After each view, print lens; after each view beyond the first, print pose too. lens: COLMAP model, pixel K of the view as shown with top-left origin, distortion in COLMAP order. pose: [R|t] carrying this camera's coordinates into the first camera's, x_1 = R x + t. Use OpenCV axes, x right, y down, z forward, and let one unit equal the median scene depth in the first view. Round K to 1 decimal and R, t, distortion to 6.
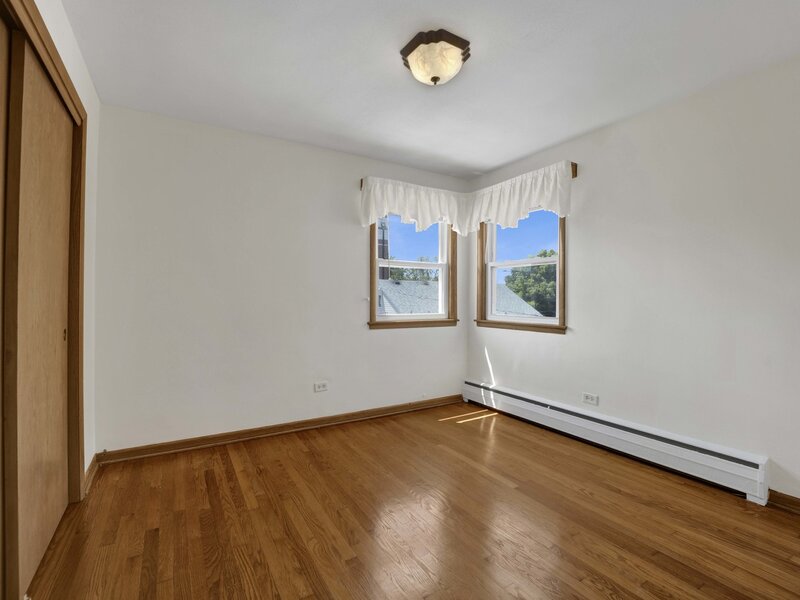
lens RADIAL K [[374.3, 0, 404.3], [0, 374.3, 295.3], [0, 0, 1]] dist [-0.016907, -0.001989]
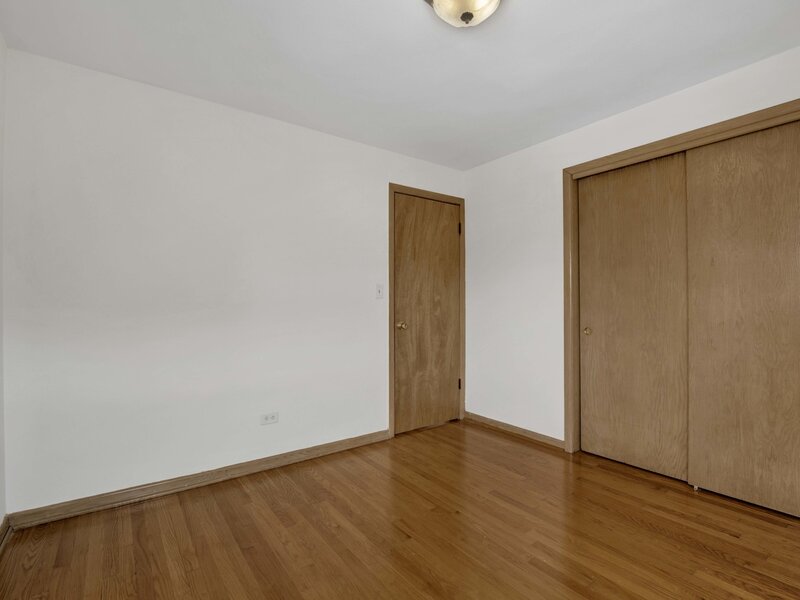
lens RADIAL K [[380.5, 0, 393.5], [0, 380.5, 300.0], [0, 0, 1]] dist [-0.015912, -0.000980]
pose [[-0.997186, -0.001601, -0.074950, 0.223004], [-0.000081, 0.999795, -0.020271, 0.012018], [0.074967, -0.020208, -0.996981, 1.341004]]
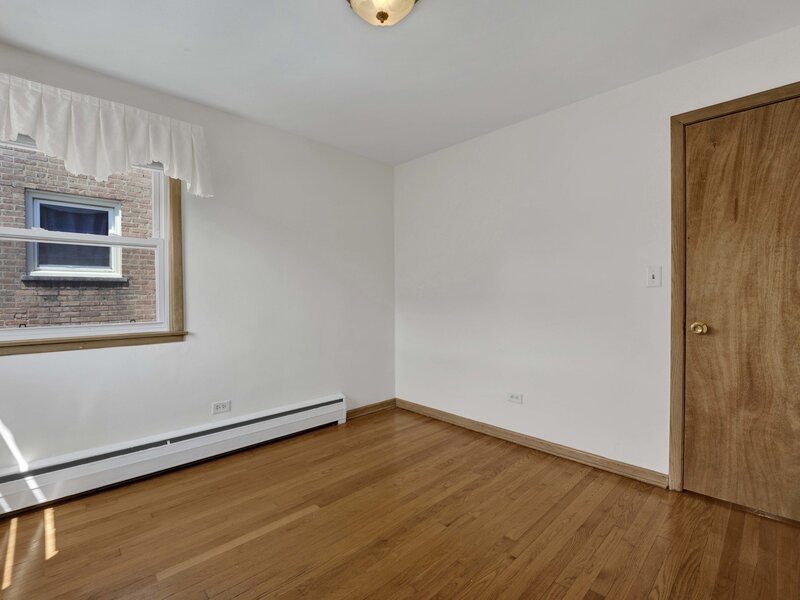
lens RADIAL K [[374.3, 0, 404.3], [0, 374.3, 295.3], [0, 0, 1]] dist [-0.016907, -0.001989]
pose [[-0.226946, -0.003642, 0.973901, -0.536683], [-0.005613, 0.999981, 0.002432, 0.002287], [-0.973891, -0.004914, -0.226962, 0.866956]]
